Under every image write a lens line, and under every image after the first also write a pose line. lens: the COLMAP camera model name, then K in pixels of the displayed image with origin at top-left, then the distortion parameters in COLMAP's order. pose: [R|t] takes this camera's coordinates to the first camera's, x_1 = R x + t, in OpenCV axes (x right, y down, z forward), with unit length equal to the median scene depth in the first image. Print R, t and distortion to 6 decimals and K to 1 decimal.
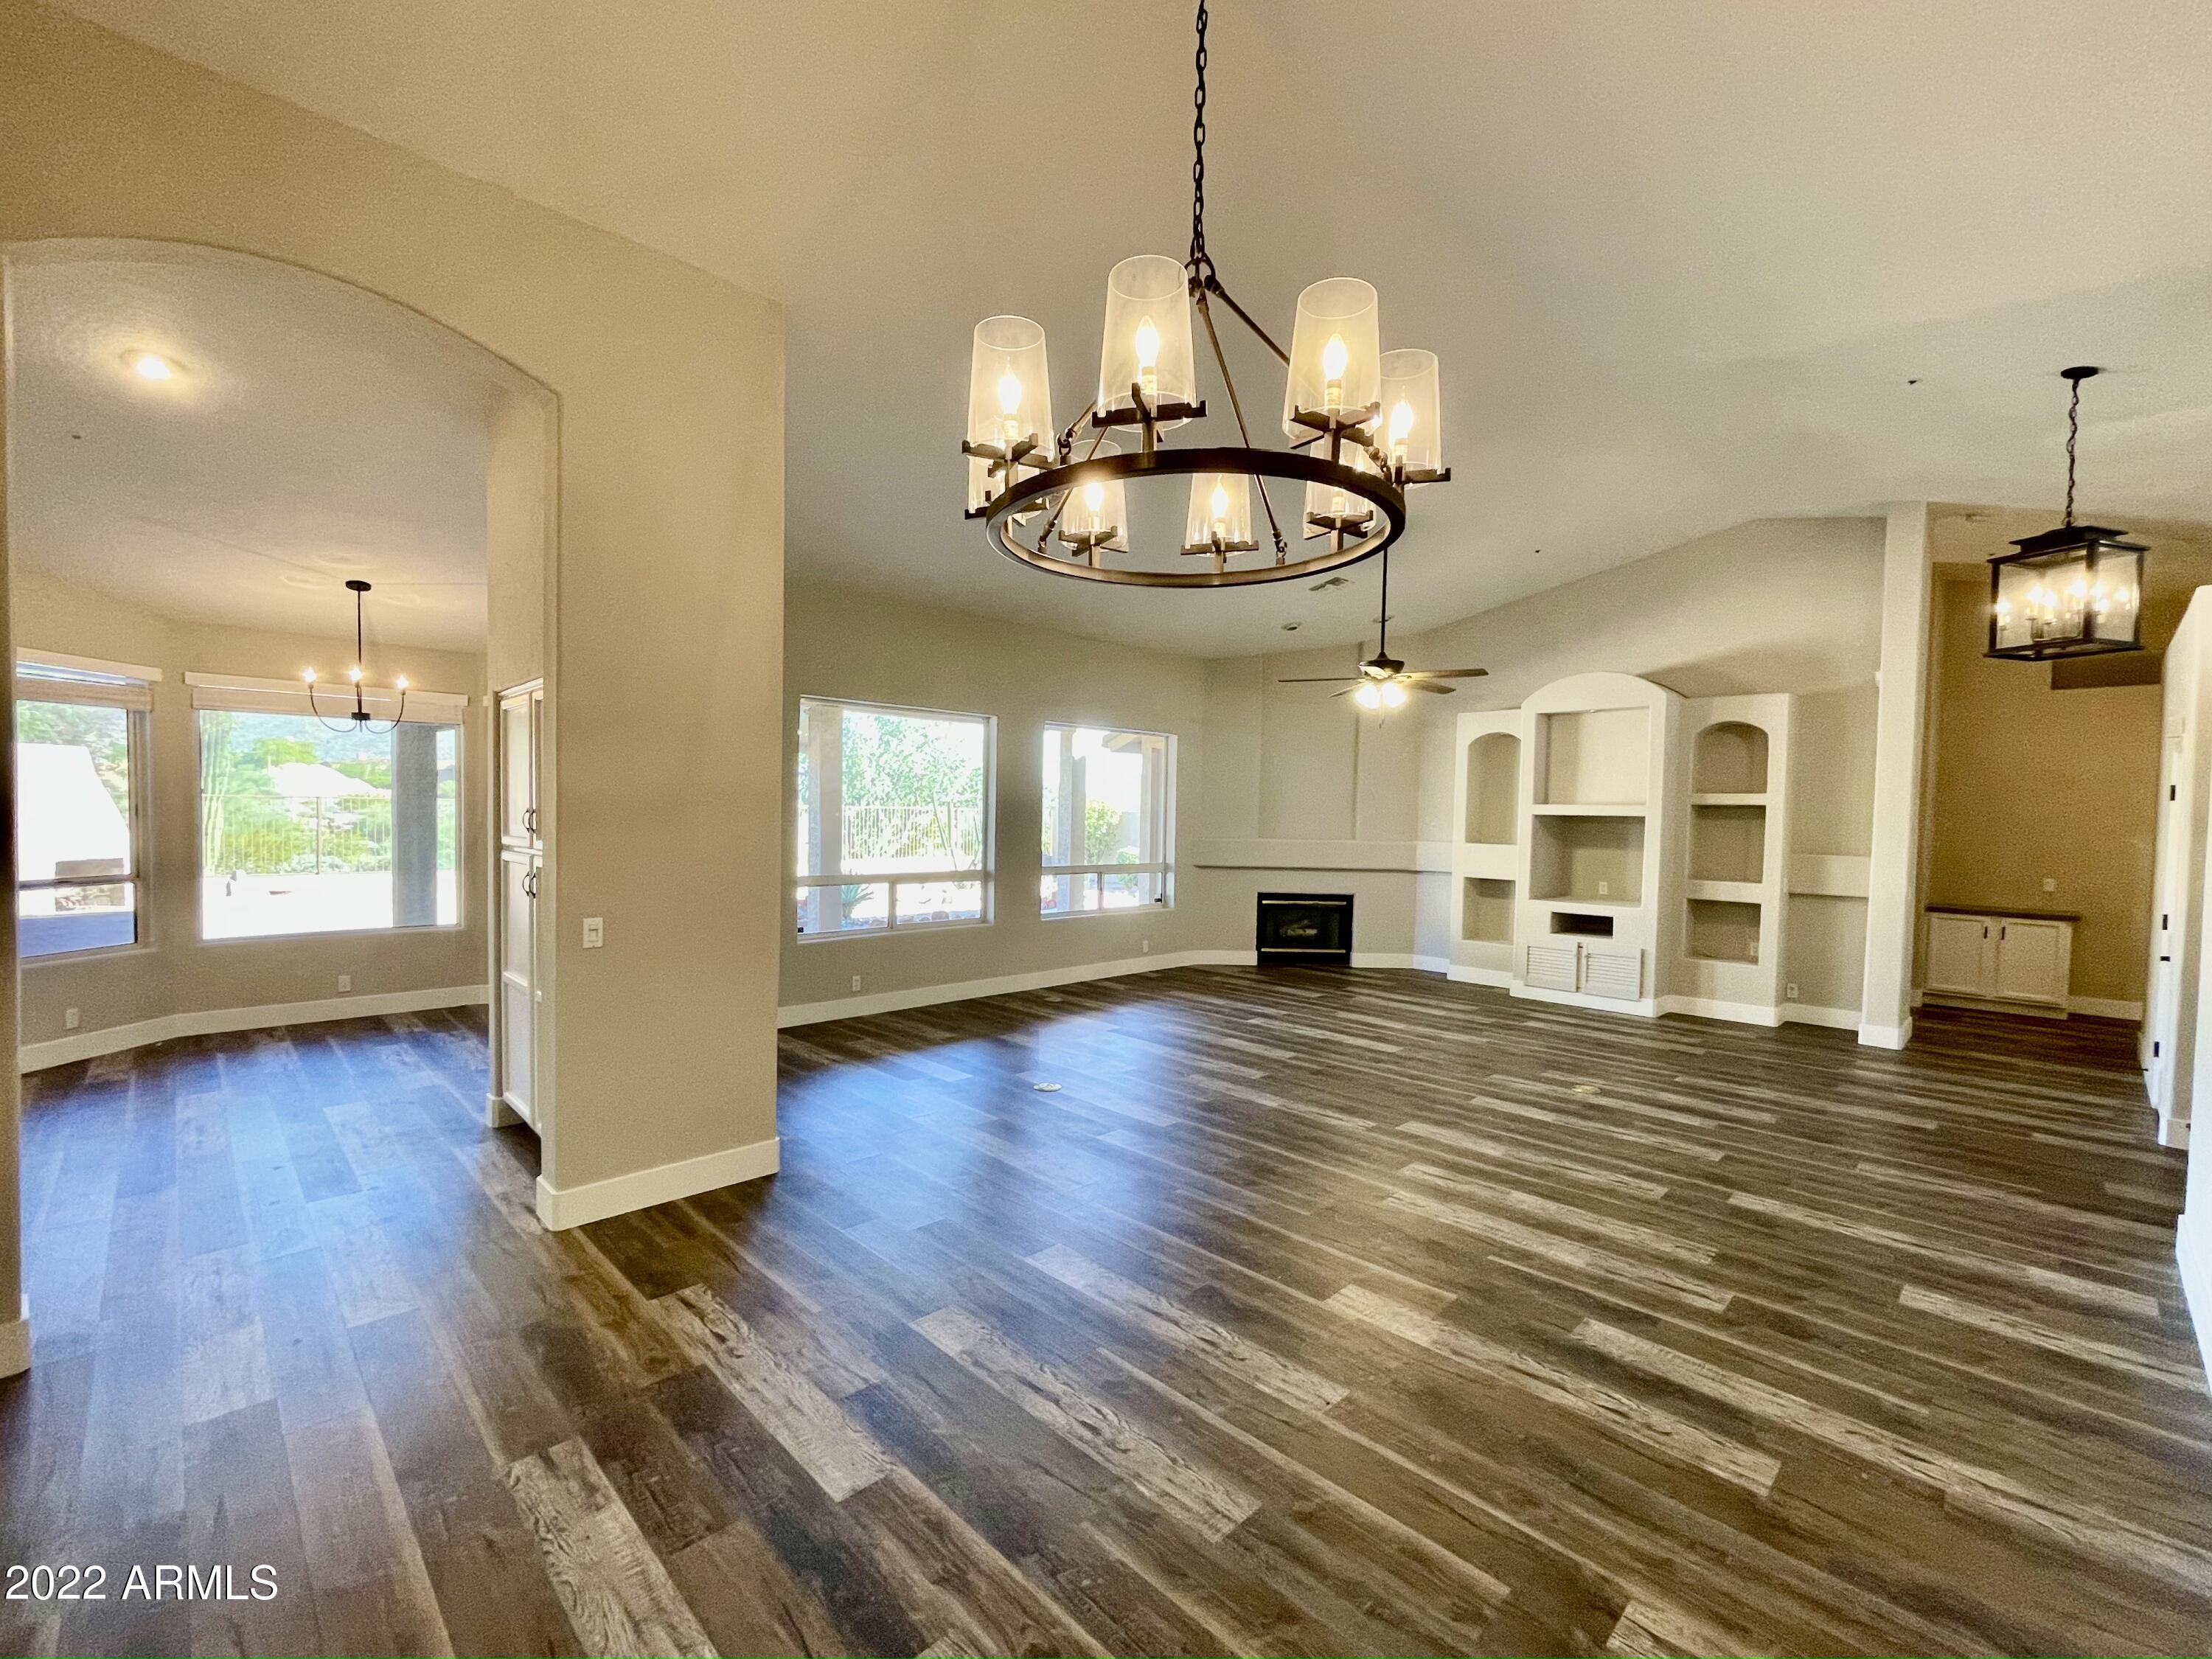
lens RADIAL K [[941.8, 0, 1099.3], [0, 941.8, 840.5], [0, 0, 1]] dist [0.001514, 0.000898]
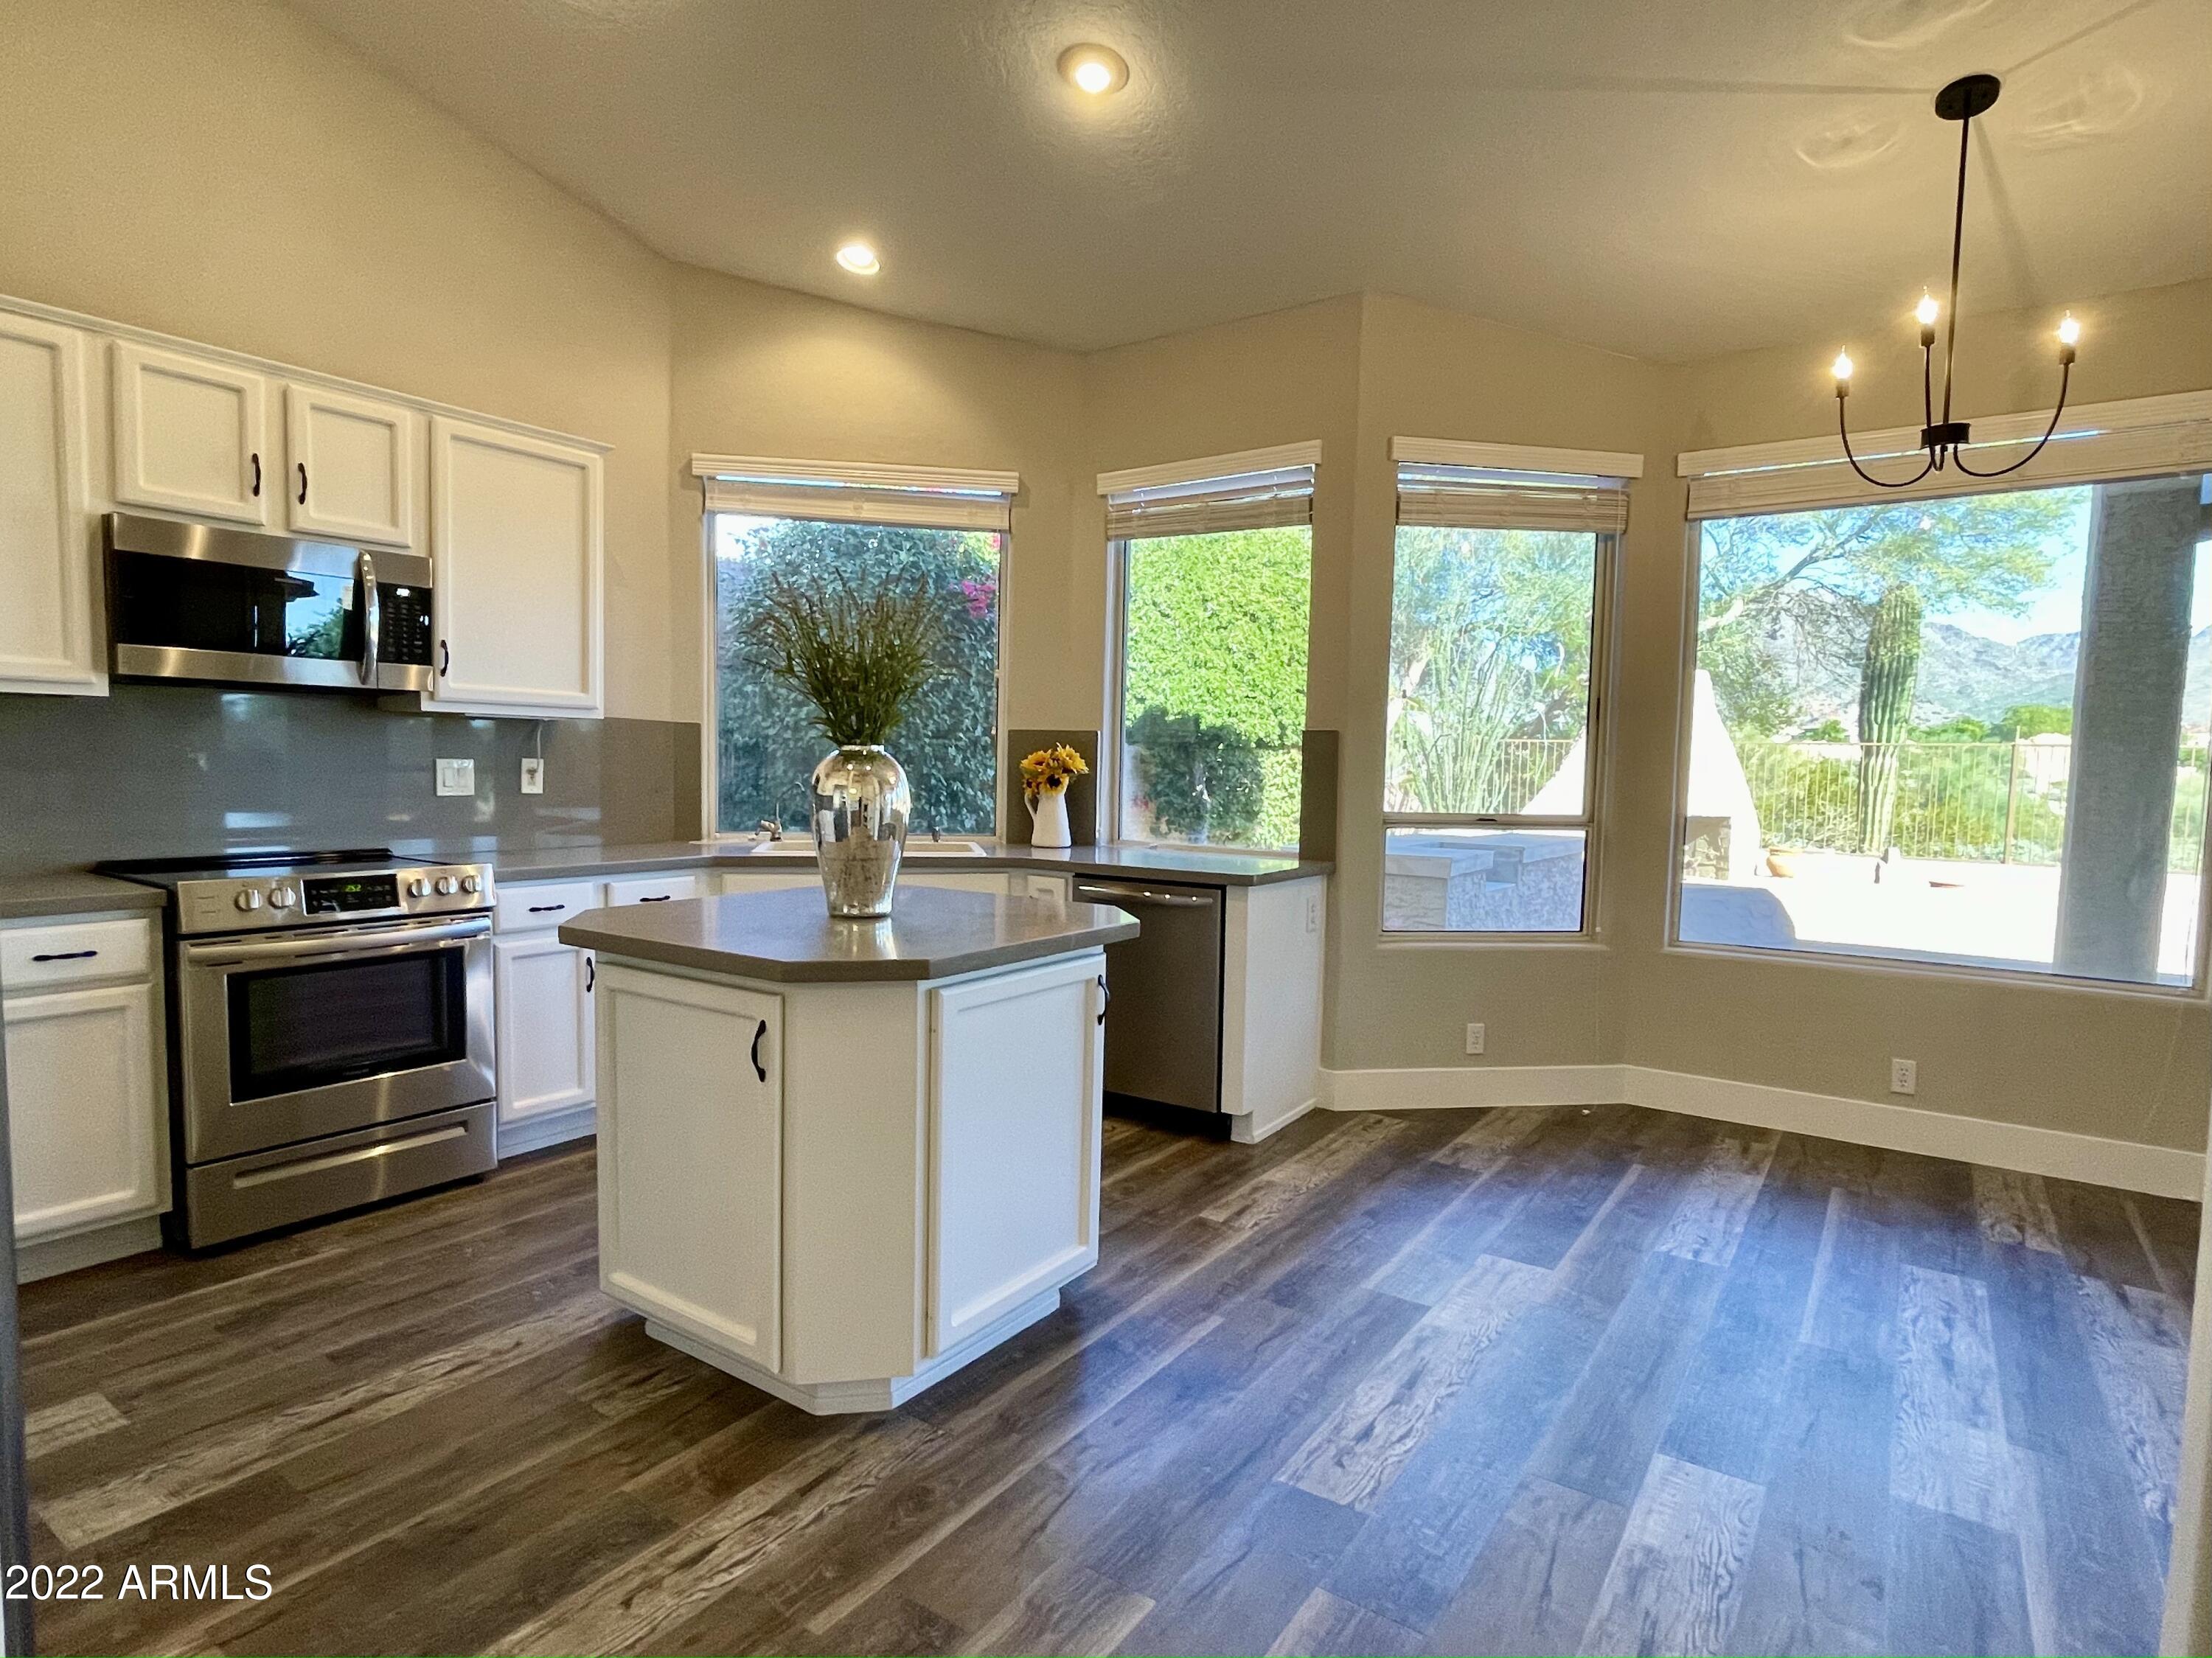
lens RADIAL K [[1180.7, 0, 1091.4], [0, 1180.7, 844.3], [0, 0, 1]] dist [0.014649, -0.018961]
pose [[0.182199, 0.058292, -0.981532, -0.329850], [-0.050663, 0.997472, 0.049834, 0.030853], [0.981956, 0.040647, 0.184692, 0.530478]]
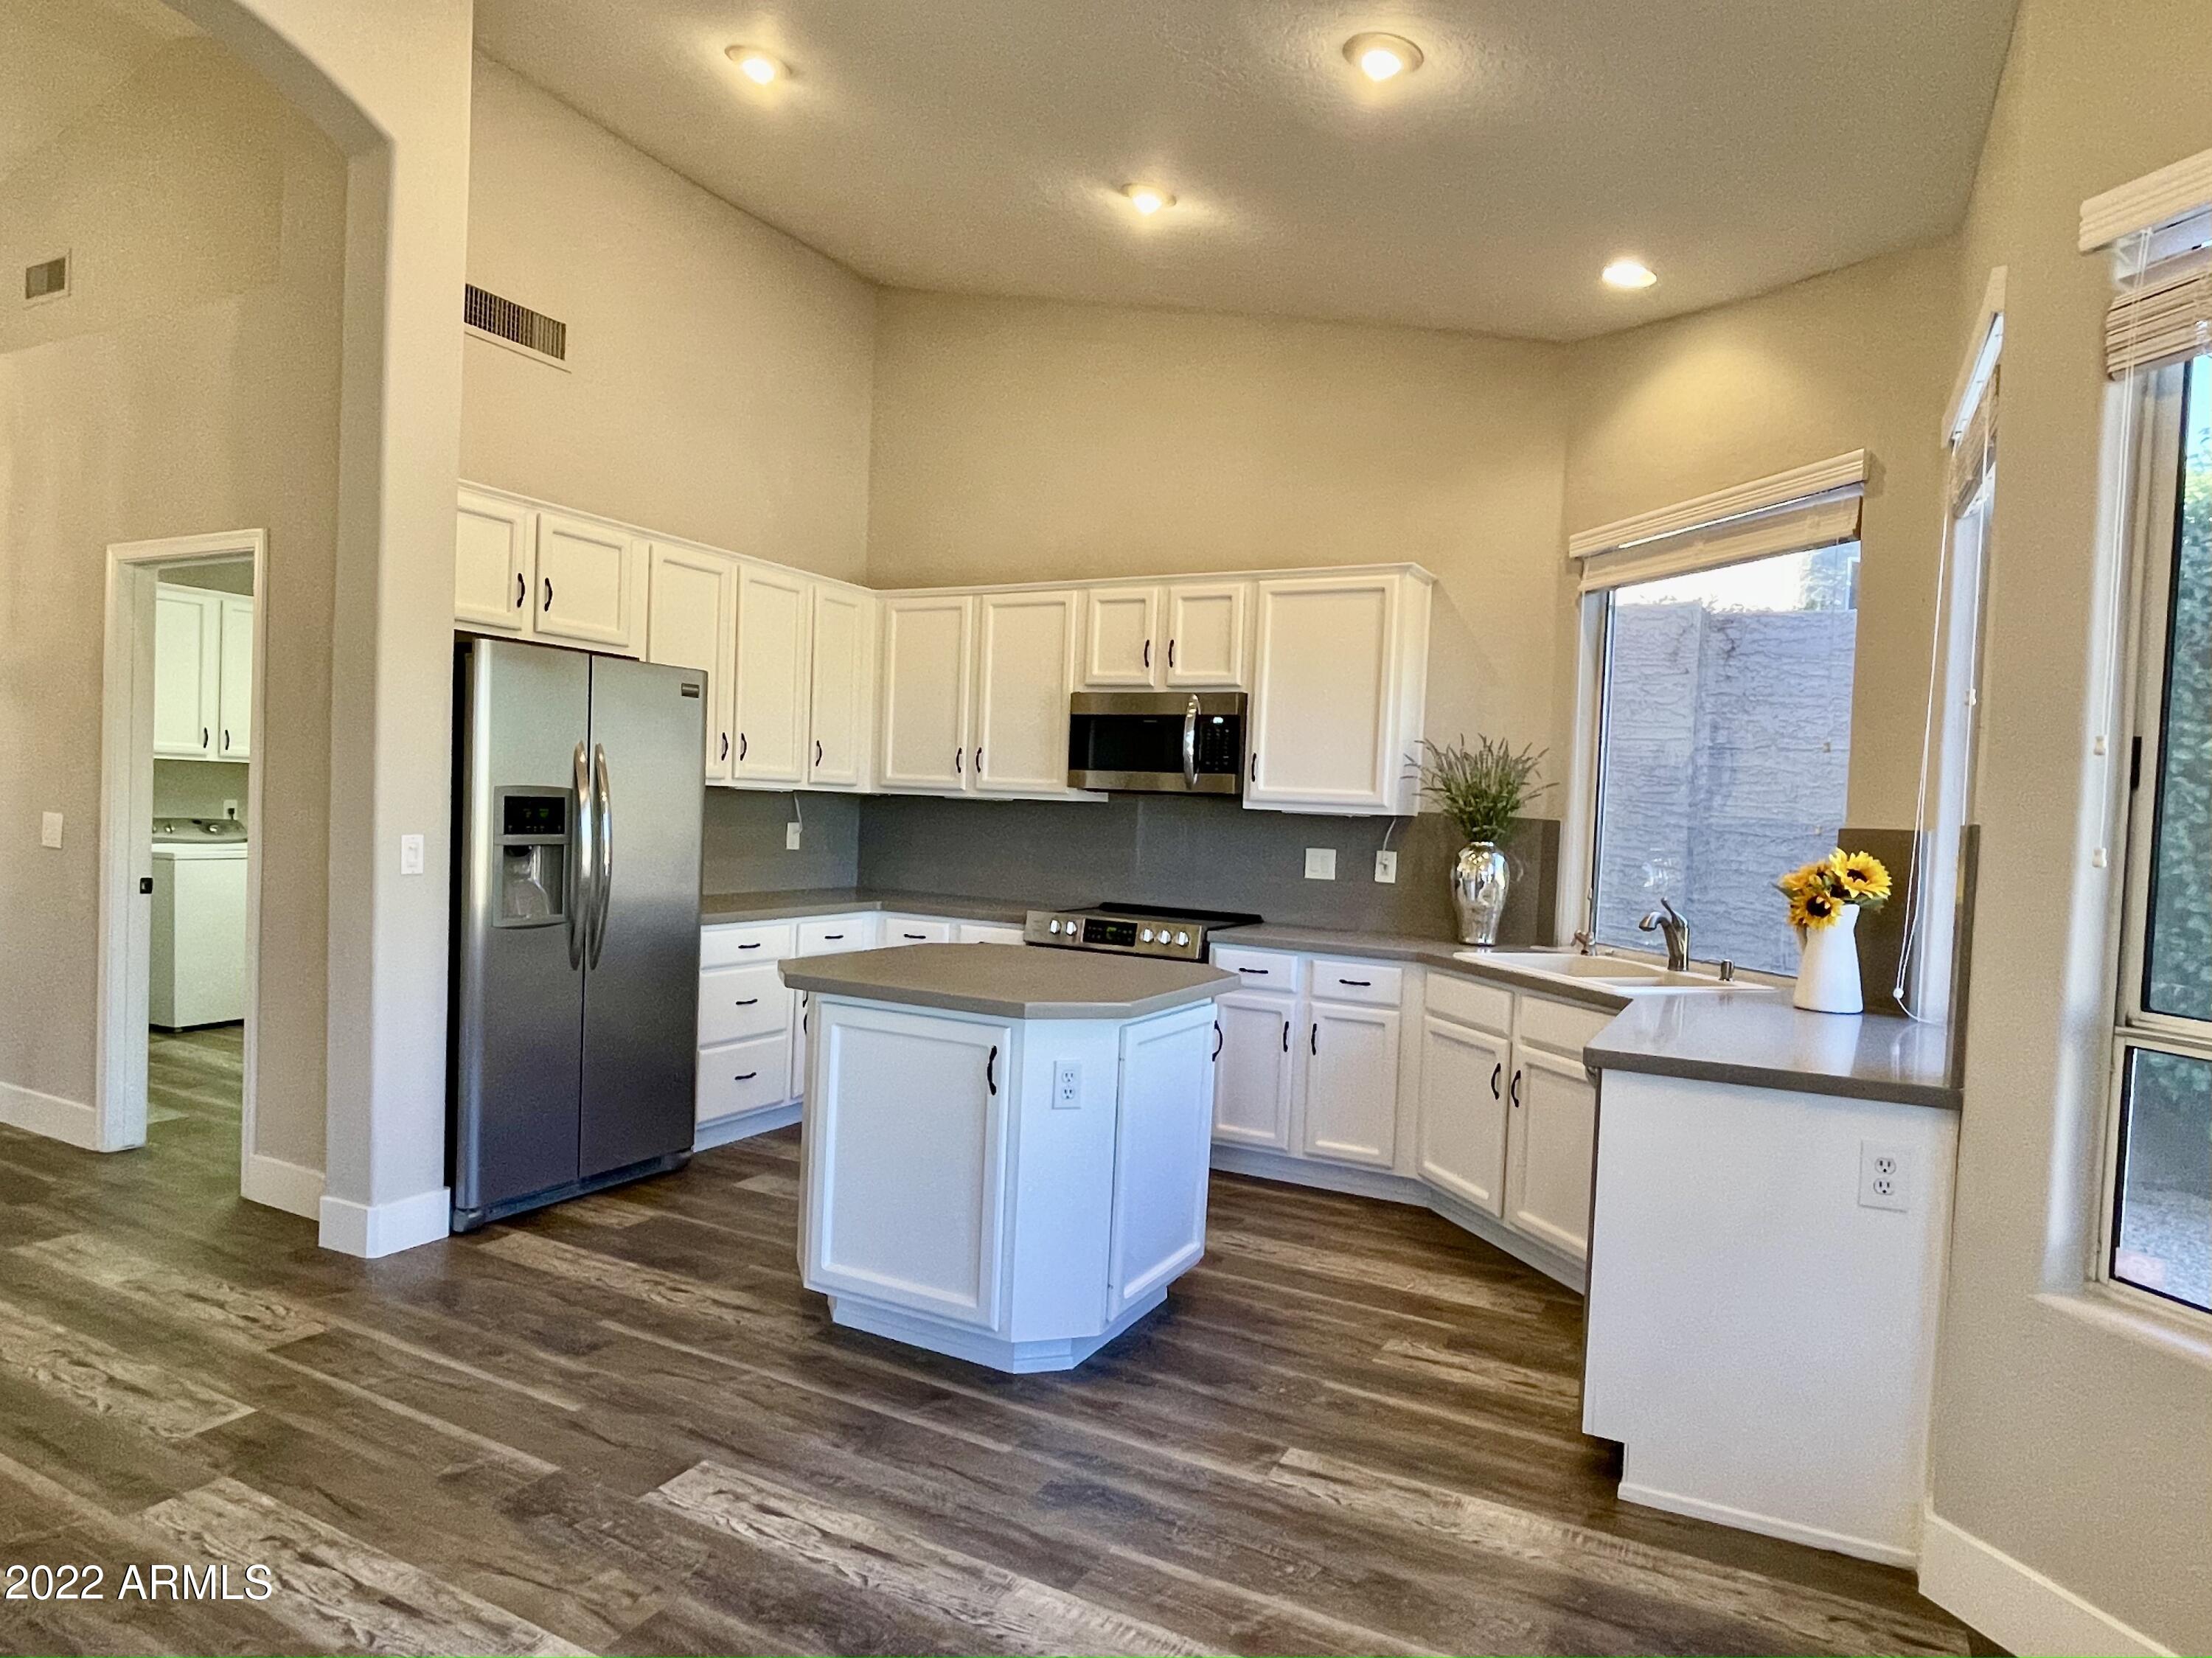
lens RADIAL K [[1341.0, 0, 1106.0], [0, 1341.0, 829.0], [0, 0, 1]] dist [-0.002331, -0.000876]
pose [[-0.953676, -0.054241, -0.295905, -0.618027], [-0.069686, 0.996689, 0.041894, -0.003852], [0.292653, 0.060574, -0.954298, 1.075887]]
